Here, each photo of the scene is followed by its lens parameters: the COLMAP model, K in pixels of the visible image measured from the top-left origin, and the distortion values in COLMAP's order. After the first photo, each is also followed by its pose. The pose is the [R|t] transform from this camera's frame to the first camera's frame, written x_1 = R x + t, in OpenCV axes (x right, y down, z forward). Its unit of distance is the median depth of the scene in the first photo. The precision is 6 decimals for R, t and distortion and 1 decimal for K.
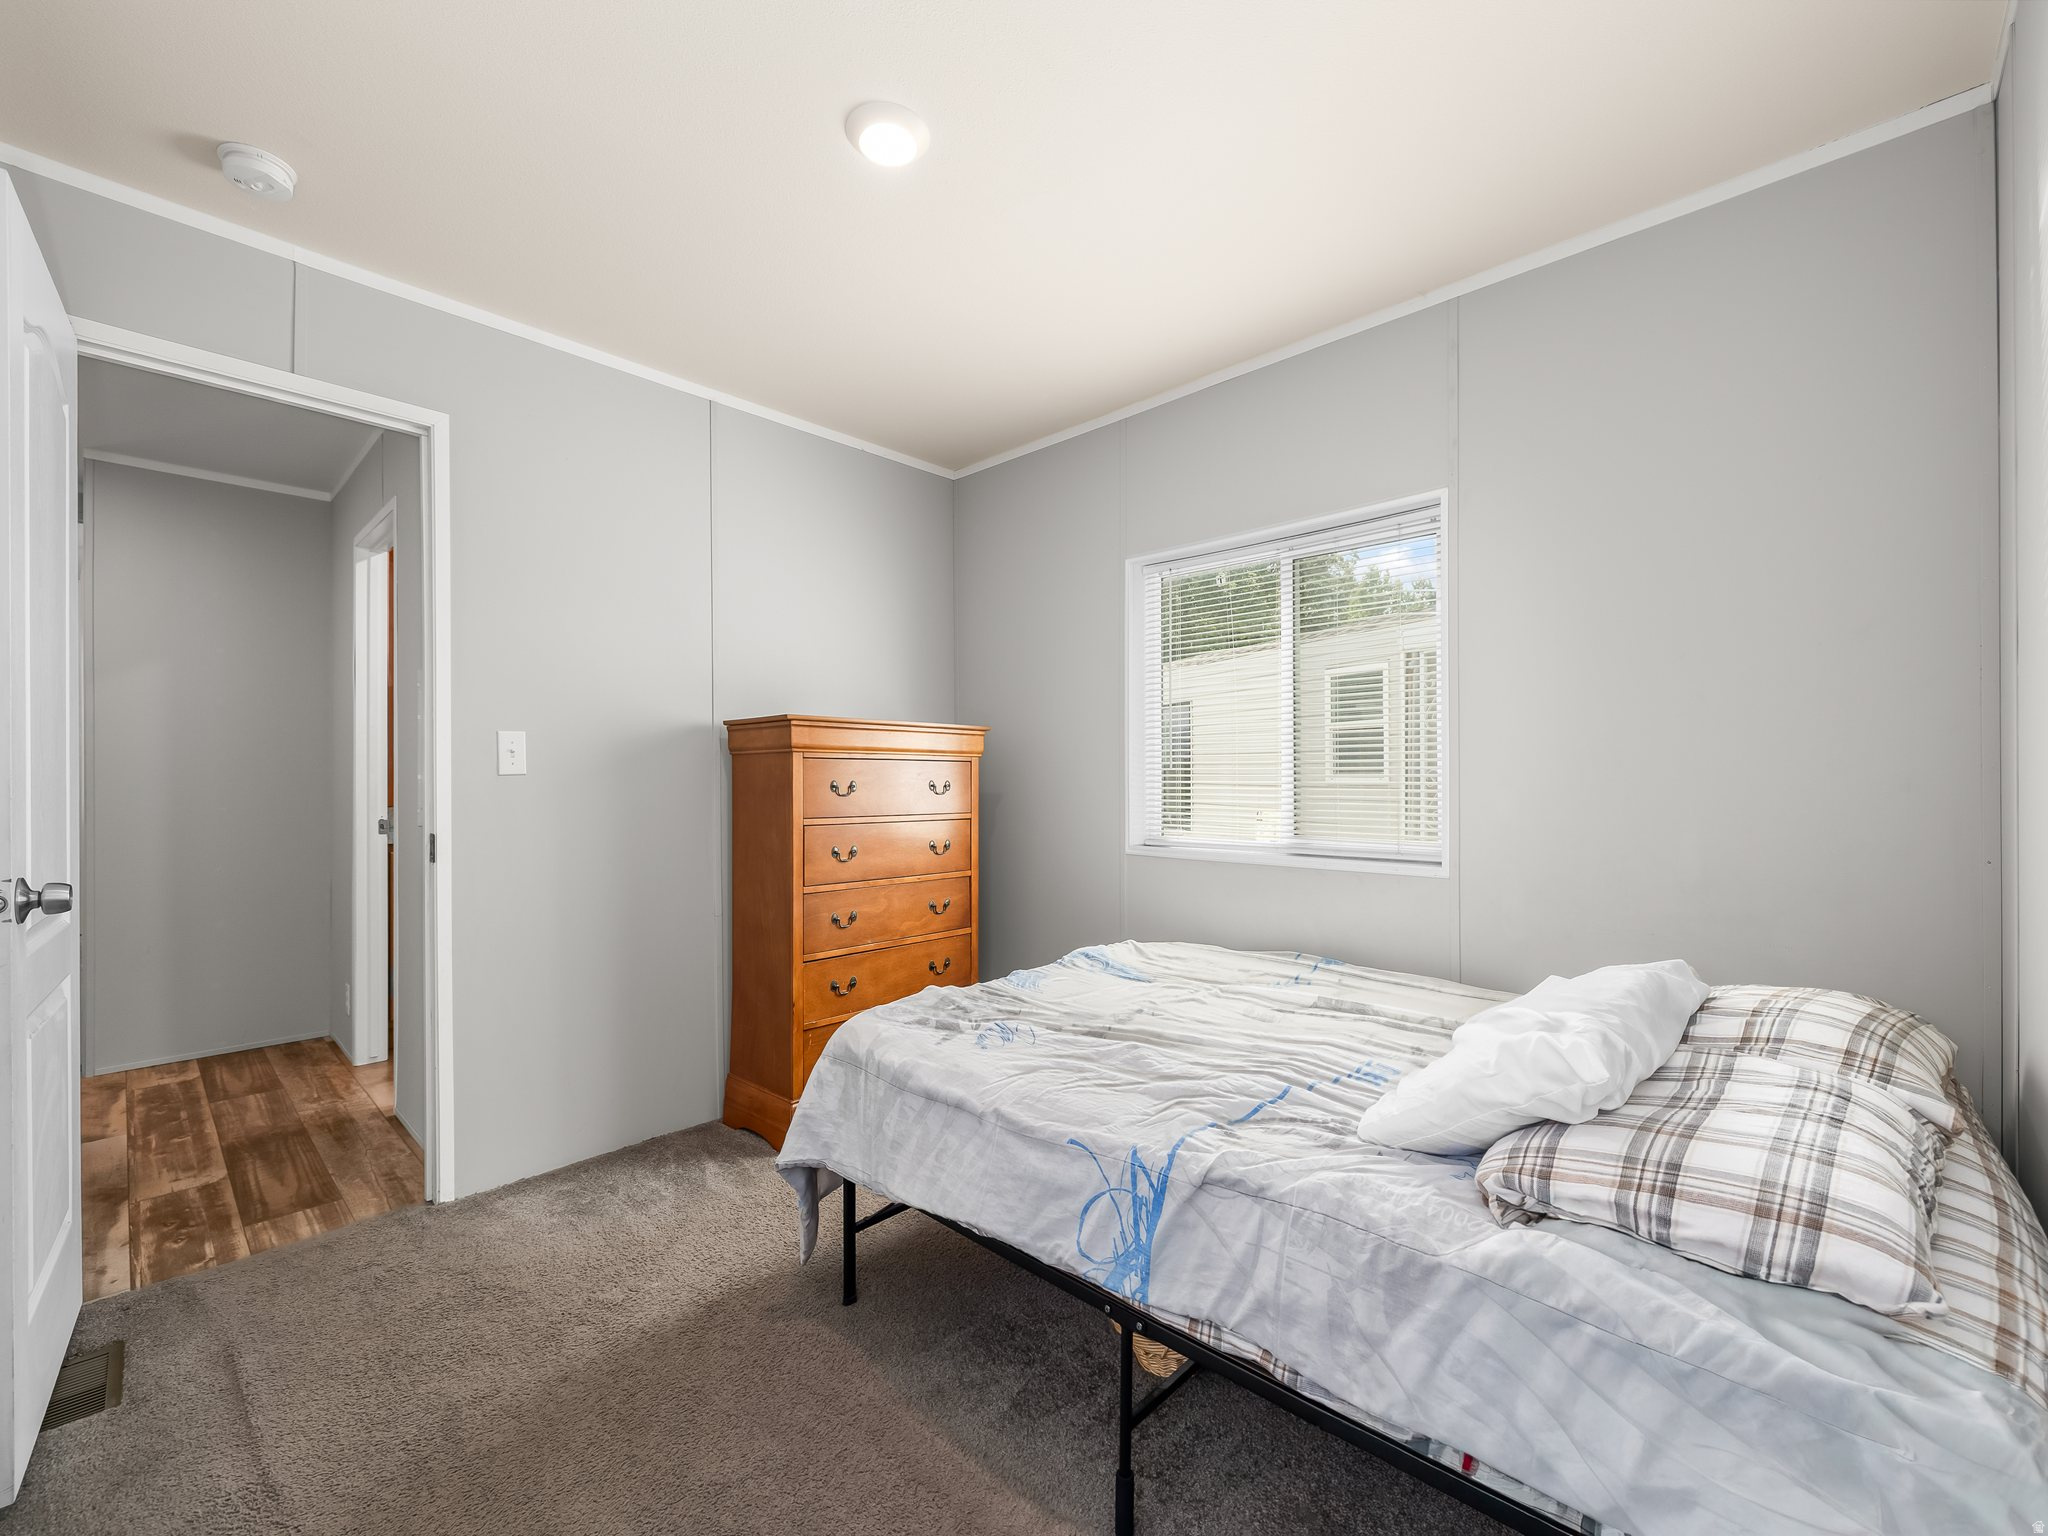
lens RADIAL K [[866.2, 0, 1016.8], [0, 866.2, 770.9], [0, 0, 1]] dist [0.000620, -0.000400]
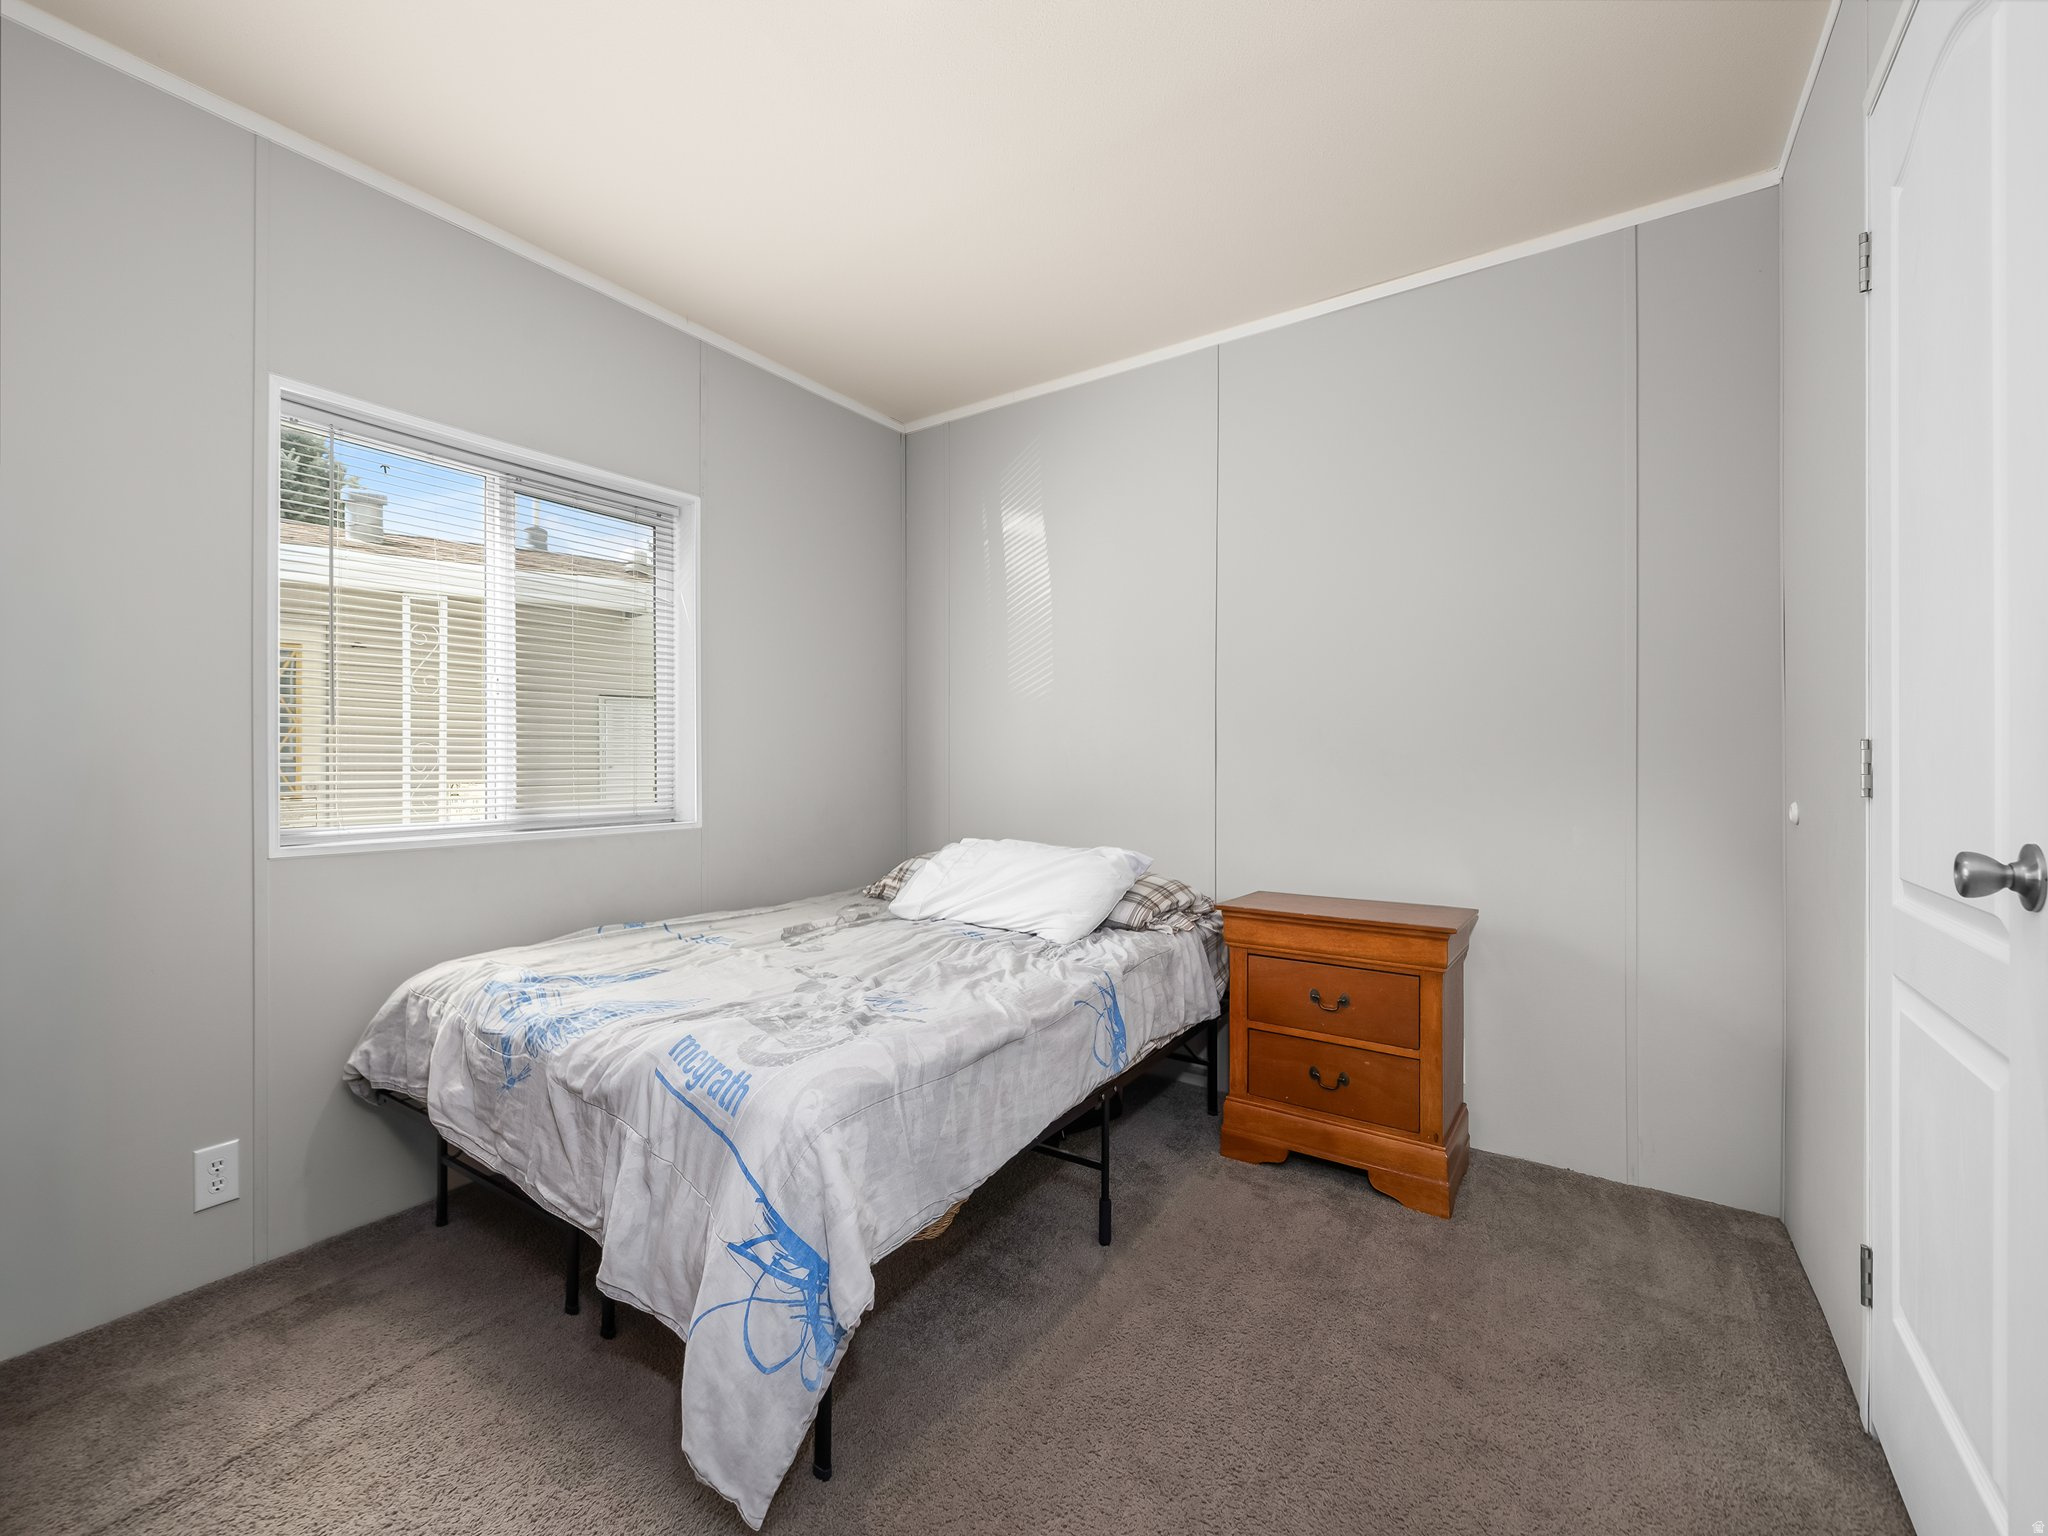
lens RADIAL K [[866.2, 0, 1010.0], [0, 866.2, 765.1], [0, 0, 1]] dist [0.000620, -0.000400]
pose [[-0.171704, 0.009428, 0.985103, -1.078067], [-0.000043, 0.999954, -0.009578, 0.067042], [-0.985149, -0.001687, -0.171696, 1.165514]]
